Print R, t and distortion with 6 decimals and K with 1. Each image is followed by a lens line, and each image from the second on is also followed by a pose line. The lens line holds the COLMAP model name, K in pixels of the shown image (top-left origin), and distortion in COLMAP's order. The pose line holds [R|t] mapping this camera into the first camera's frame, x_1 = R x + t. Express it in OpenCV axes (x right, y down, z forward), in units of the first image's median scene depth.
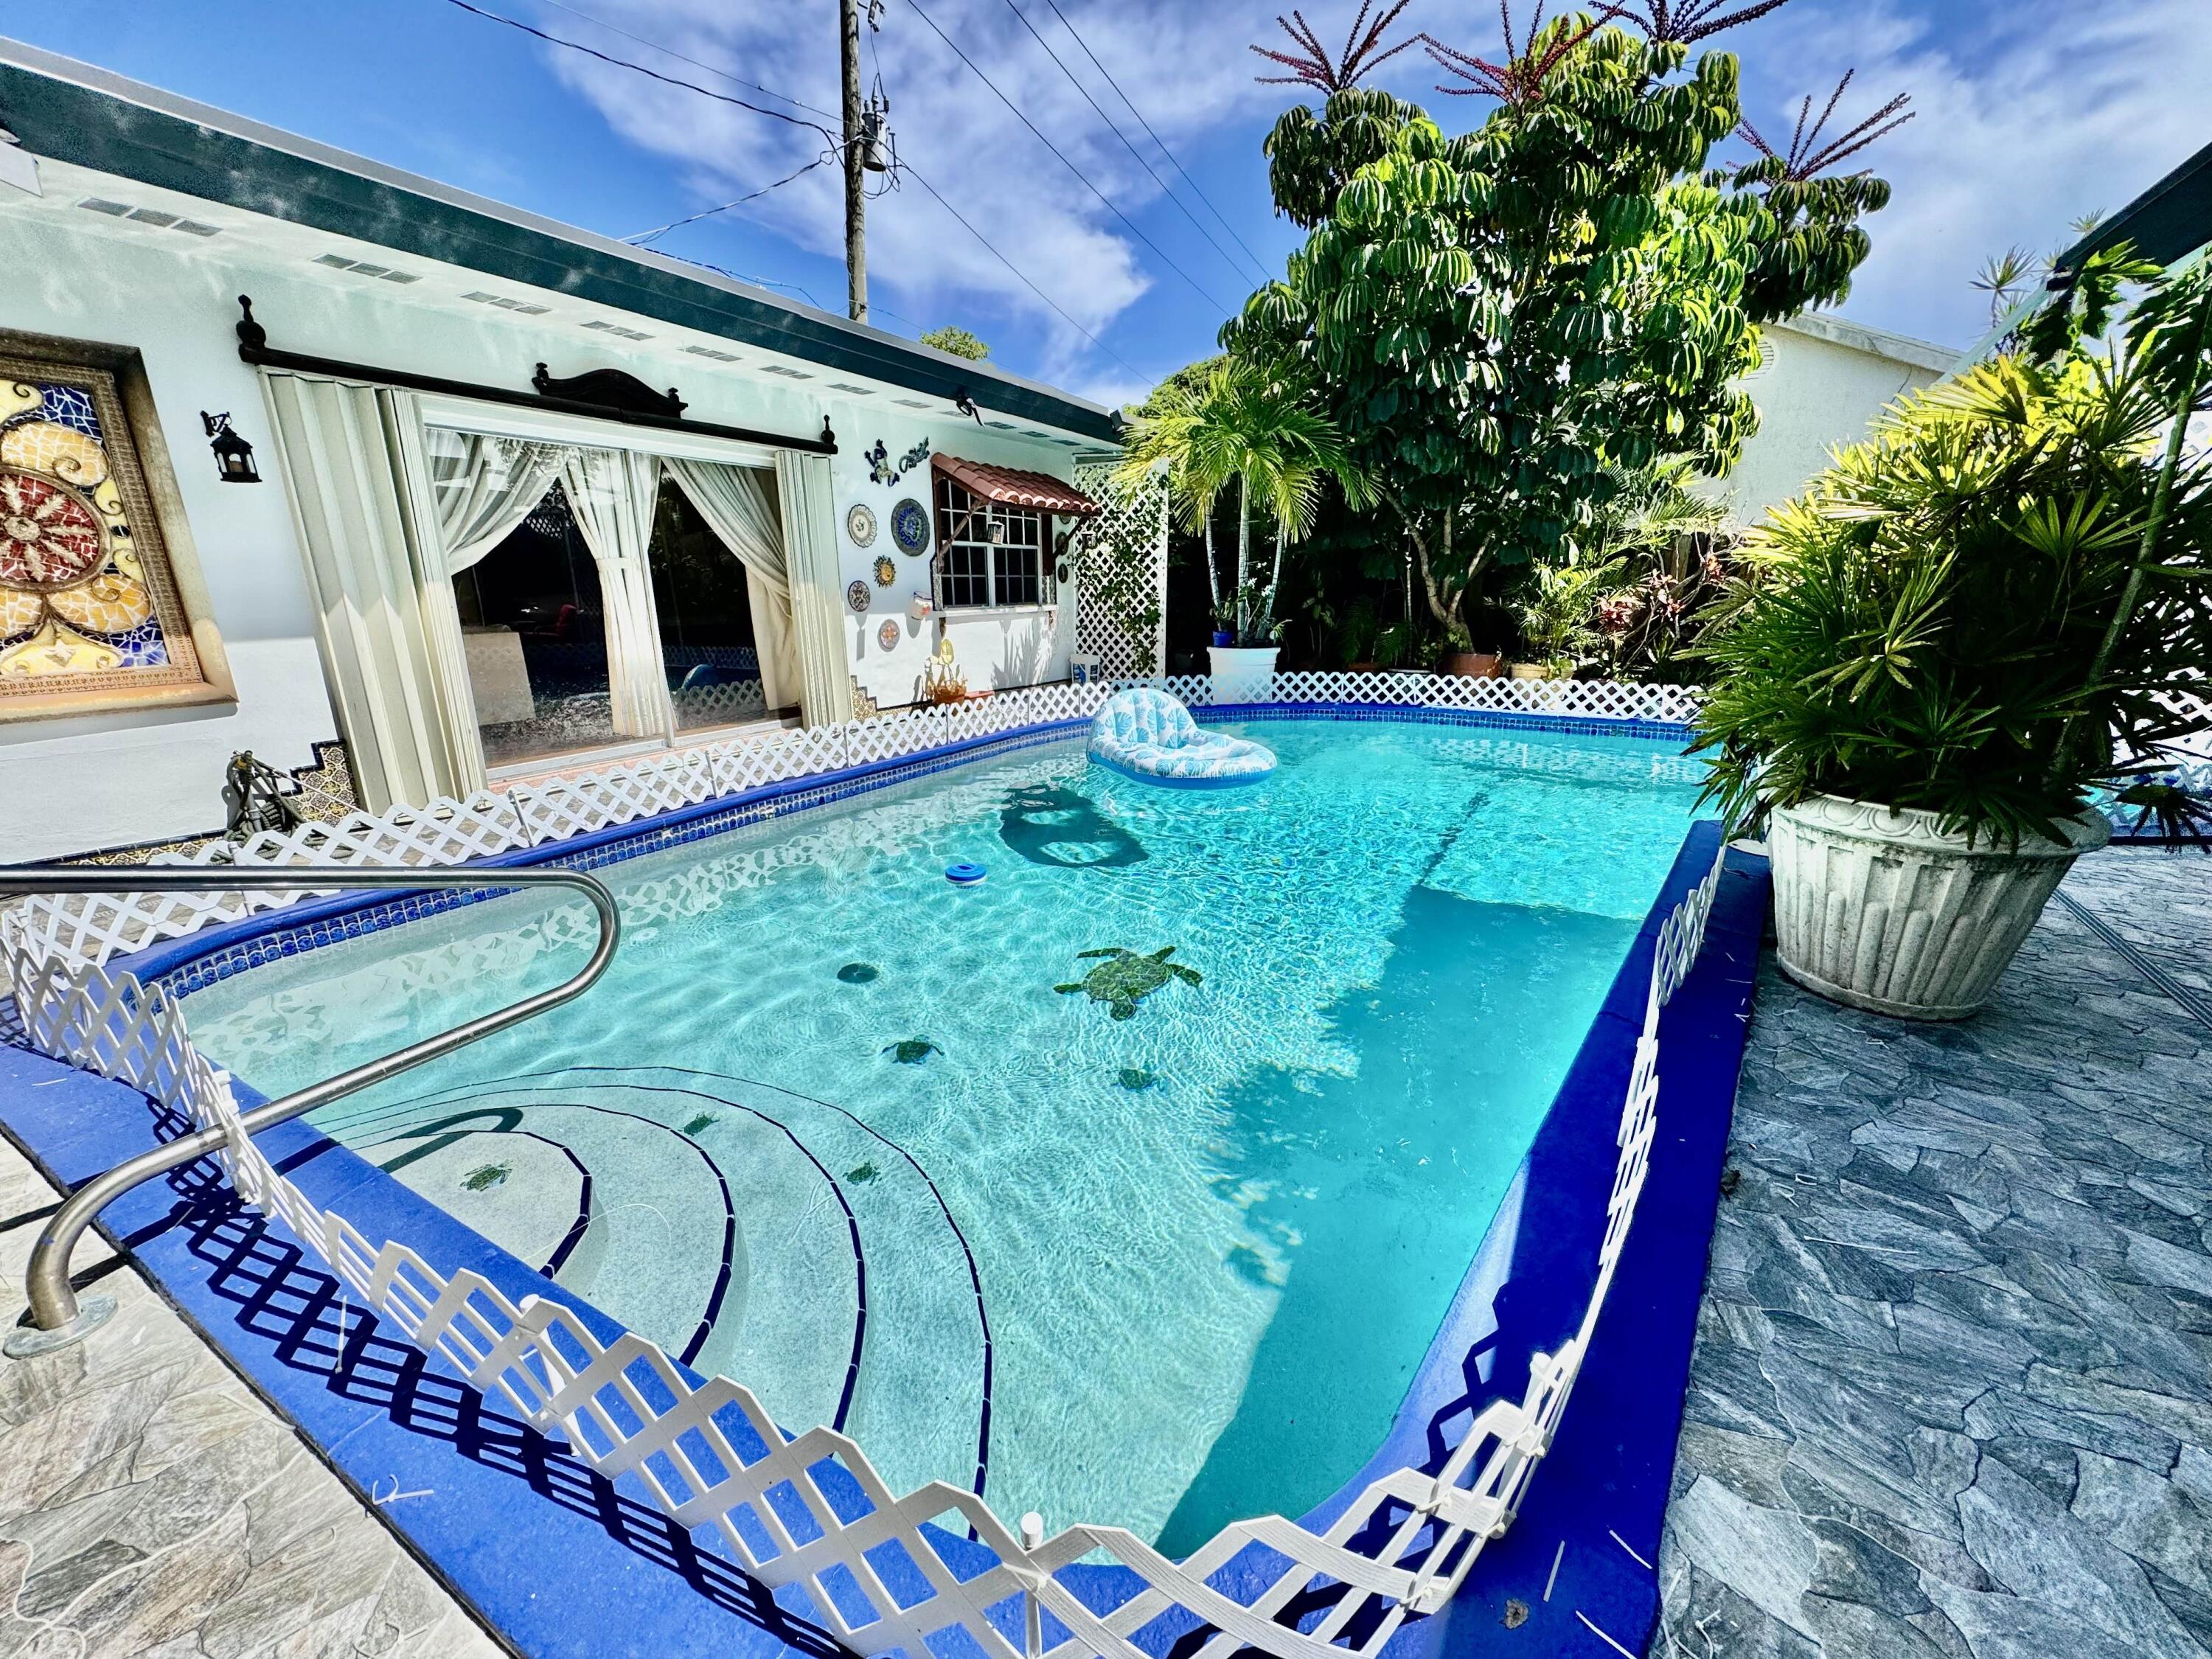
lens RADIAL K [[872.1, 0, 1106.0], [0, 872.1, 829.5], [0, 0, 1]] dist [-0.013219, 0.000108]
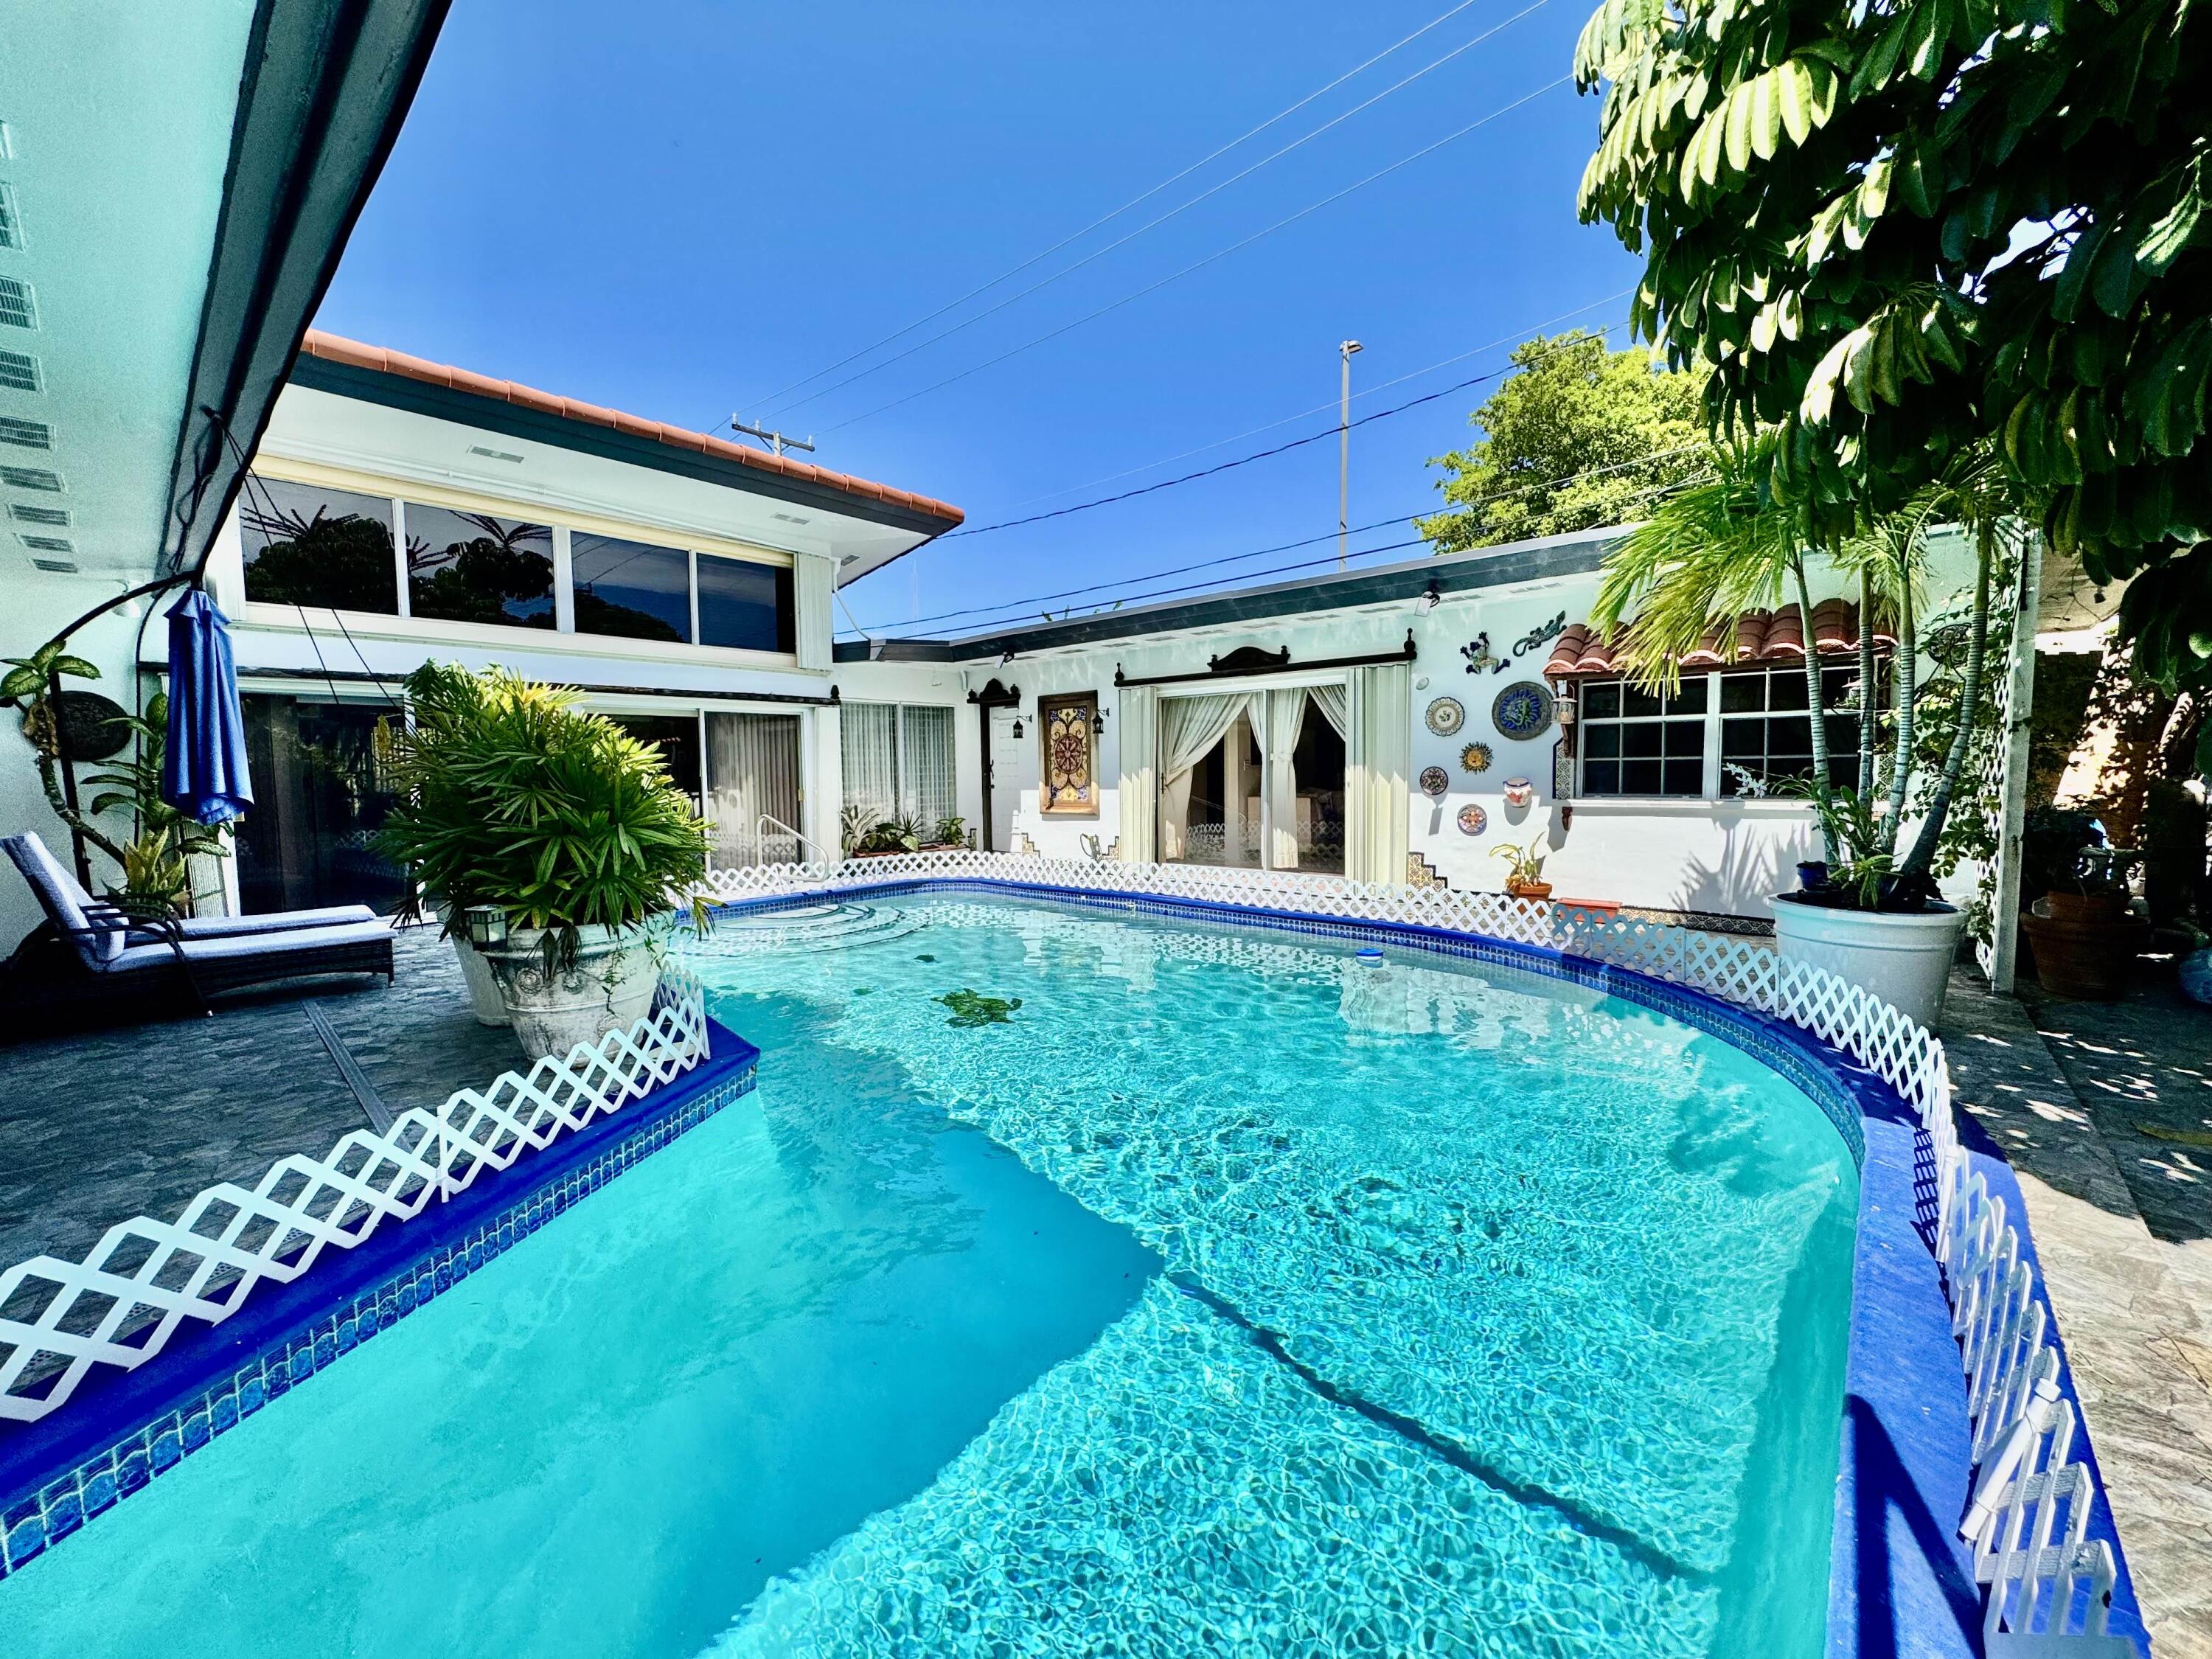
lens RADIAL K [[872.1, 0, 1106.0], [0, 872.1, 829.5], [0, 0, 1]] dist [-0.013219, 0.000108]
pose [[-0.206058, 0.077326, -0.975480, 0.824500], [-0.249418, 0.959796, 0.128770, -0.244106], [0.946219, 0.269836, -0.178487, 0.812791]]
